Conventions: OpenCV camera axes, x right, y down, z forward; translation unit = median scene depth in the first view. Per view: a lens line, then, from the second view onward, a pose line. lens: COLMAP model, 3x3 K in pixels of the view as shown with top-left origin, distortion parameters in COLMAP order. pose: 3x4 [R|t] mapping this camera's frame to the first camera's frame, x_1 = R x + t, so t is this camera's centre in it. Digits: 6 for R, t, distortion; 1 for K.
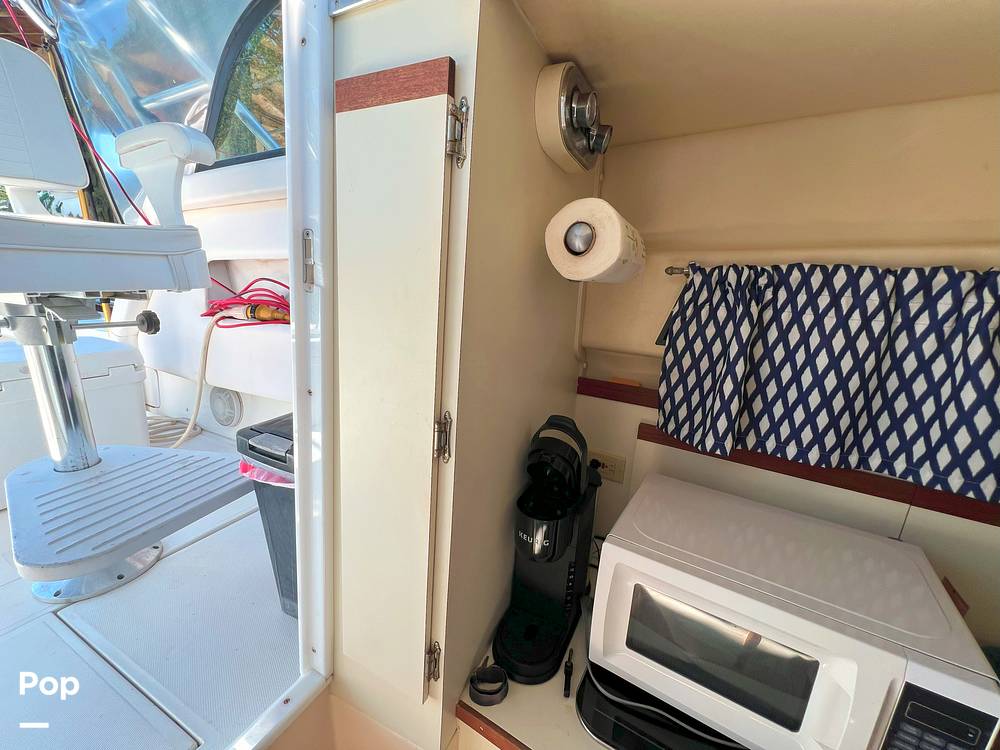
lens RADIAL K [[399.4, 0, 500.1], [0, 399.4, 374.7], [0, 0, 1]] dist [0.000980, 0.000478]
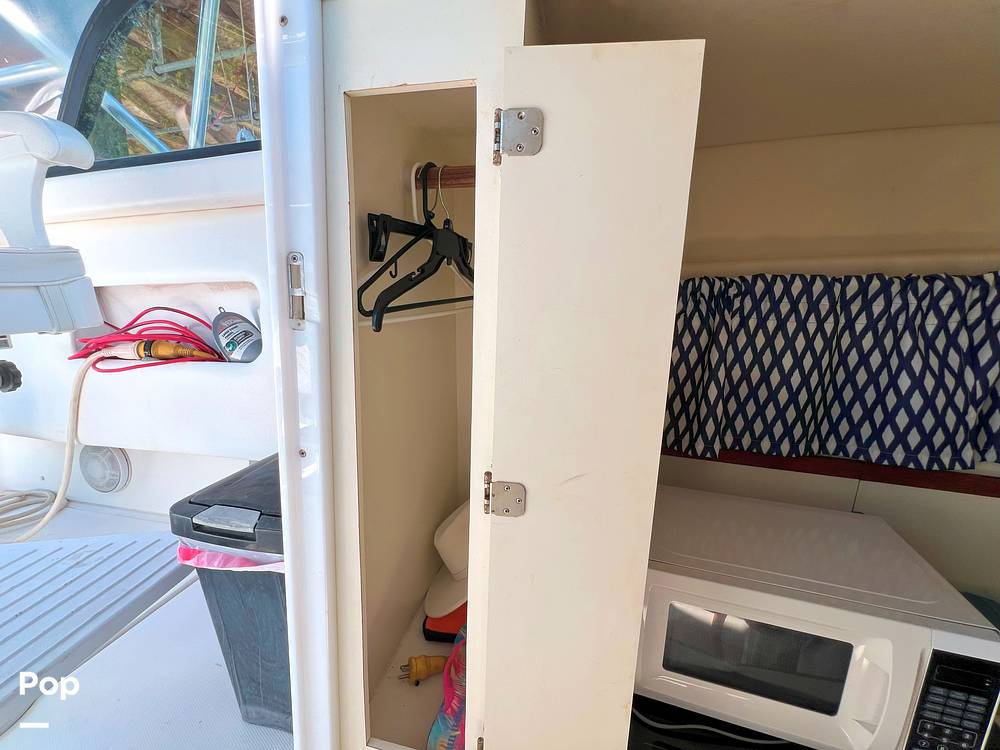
lens RADIAL K [[399.4, 0, 499.5], [0, 399.4, 375.8], [0, 0, 1]] dist [0.000980, 0.000478]
pose [[0.970704, -0.086359, 0.224225, -0.209095], [0.091780, 0.995683, -0.013849, -0.050738], [-0.222061, 0.034022, 0.974439, 0.100401]]
